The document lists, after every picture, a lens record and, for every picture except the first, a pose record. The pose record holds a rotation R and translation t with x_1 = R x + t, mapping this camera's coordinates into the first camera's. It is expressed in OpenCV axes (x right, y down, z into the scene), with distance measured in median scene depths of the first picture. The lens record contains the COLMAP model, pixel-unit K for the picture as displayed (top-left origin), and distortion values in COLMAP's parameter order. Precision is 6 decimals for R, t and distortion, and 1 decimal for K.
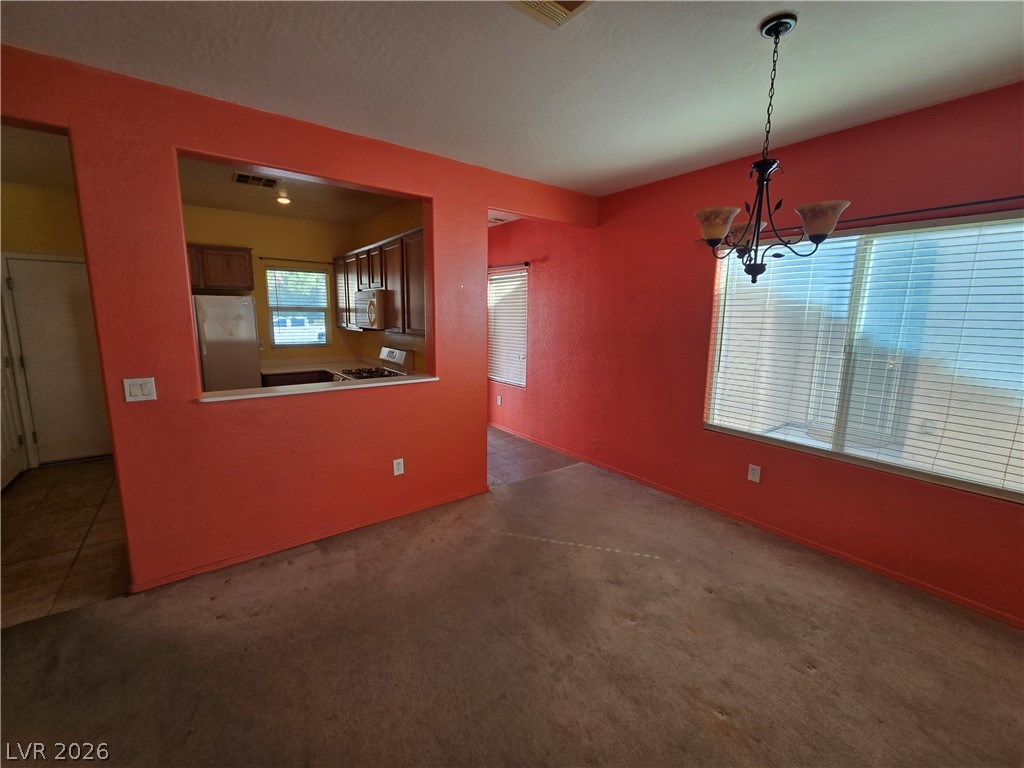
lens RADIAL K [[420.8, 0, 510.8], [0, 420.8, 382.6], [0, 0, 1]] dist [0.001413, 0.000859]
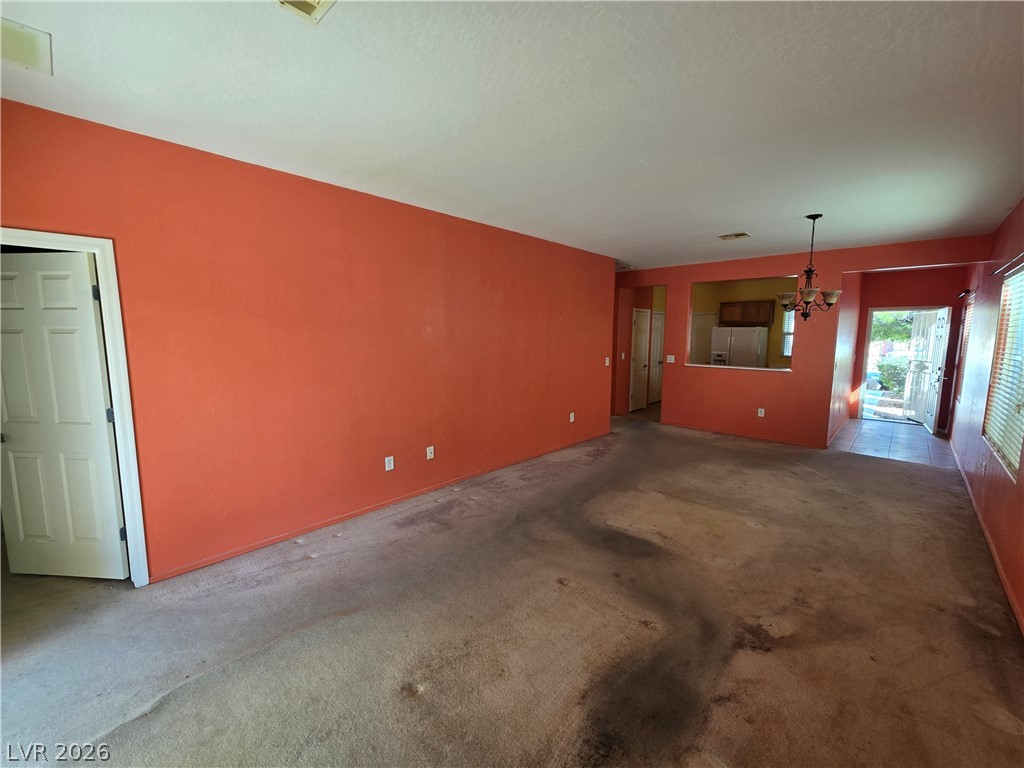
lens RADIAL K [[420.8, 0, 512.5], [0, 420.8, 382.5], [0, 0, 1]] dist [0.001413, 0.000859]
pose [[0.176045, 0.108403, -0.978395, 0.984294], [-0.164156, 0.983233, 0.079402, 0.065506], [0.970598, 0.146631, 0.190889, -0.361422]]
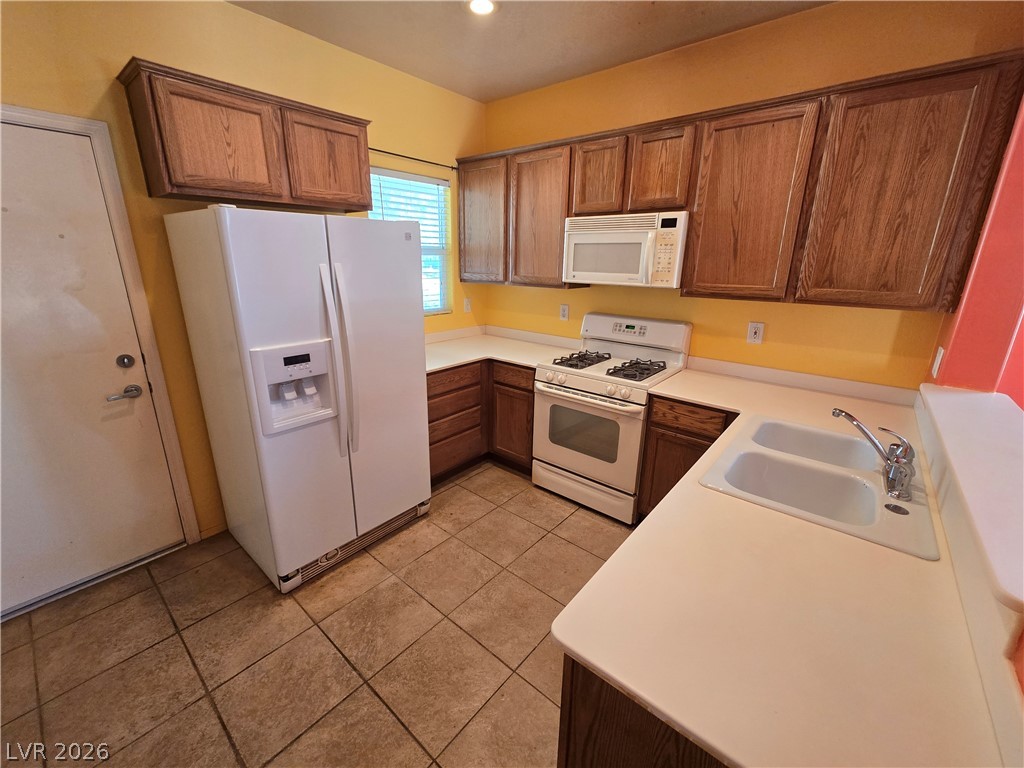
lens RADIAL K [[420.8, 0, 513.7], [0, 420.8, 380.0], [0, 0, 1]] dist [0.001413, 0.000859]
pose [[0.972155, -0.061599, 0.226099, -0.588821], [0.033436, 0.991423, 0.126342, -0.076478], [-0.231942, -0.115265, 0.965876, 0.459131]]
